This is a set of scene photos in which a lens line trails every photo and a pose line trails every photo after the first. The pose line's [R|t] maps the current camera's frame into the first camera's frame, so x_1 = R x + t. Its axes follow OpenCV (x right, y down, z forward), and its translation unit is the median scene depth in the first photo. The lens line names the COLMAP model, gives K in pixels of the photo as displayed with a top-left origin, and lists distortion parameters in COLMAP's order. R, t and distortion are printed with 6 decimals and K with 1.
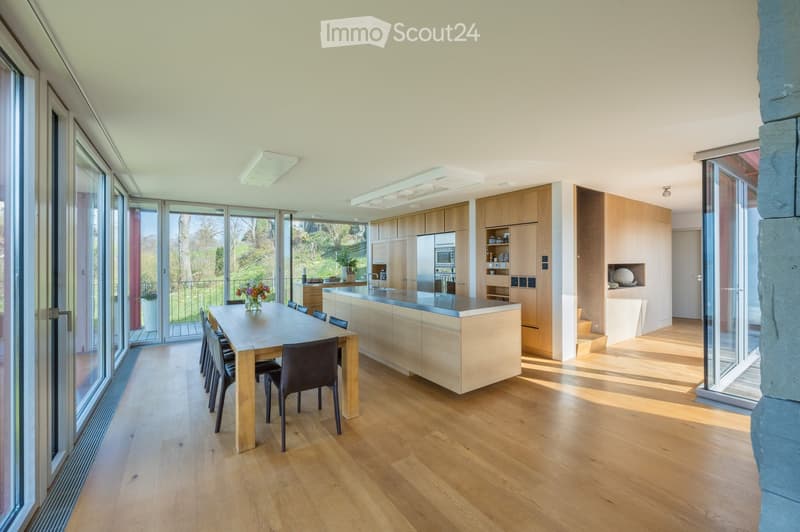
lens RADIAL K [[324.6, 0, 400.0], [0, 324.6, 266.0], [0, 0, 1]] dist [-0.000576, -0.000053]
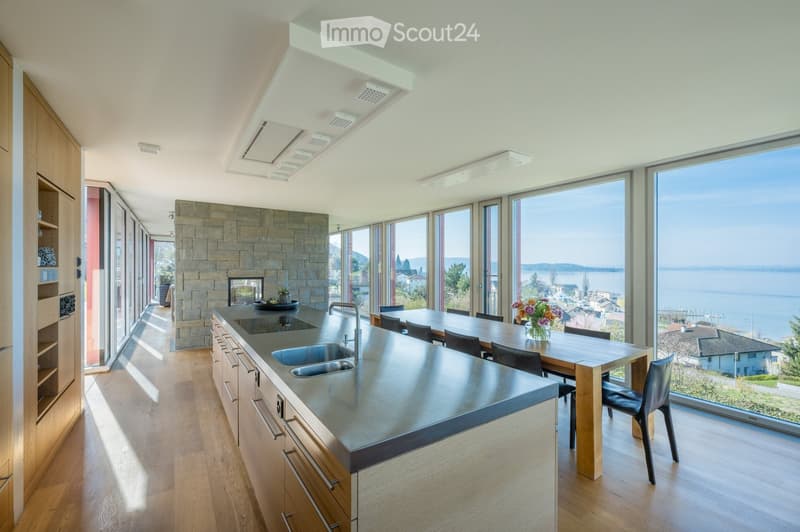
lens RADIAL K [[331.9, 0, 400.0], [0, 331.9, 266.0], [0, 0, 1]] dist [0.000330, 0.000021]
pose [[-0.999951, -0.001554, 0.009803, -0.149736], [-0.001461, 0.999953, 0.009563, -0.017833], [-0.009818, 0.009548, -0.999906, 1.390740]]
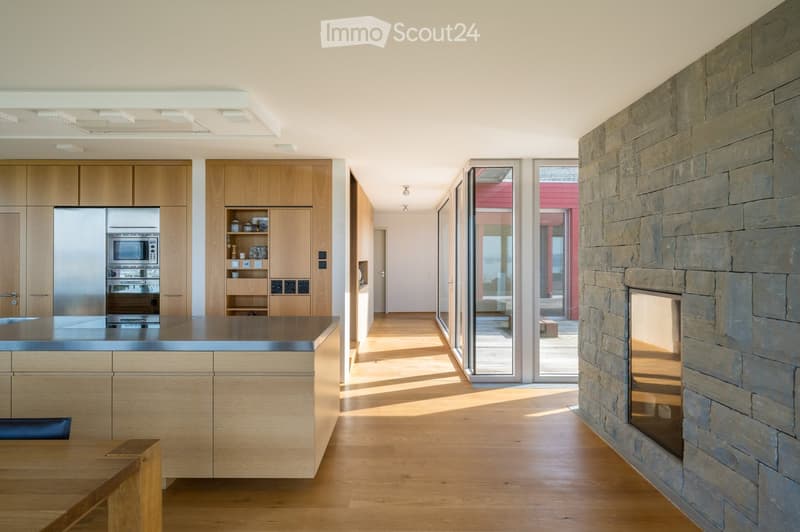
lens RADIAL K [[400.3, 0, 400.0], [0, 400.3, 266.0], [0, 0, 1]] dist [-0.000903, -0.000095]
pose [[0.576005, -0.011948, 0.817359, -0.192631], [0.008169, 0.999927, 0.008860, -0.002918], [-0.817405, 0.001574, 0.576061, 0.256555]]
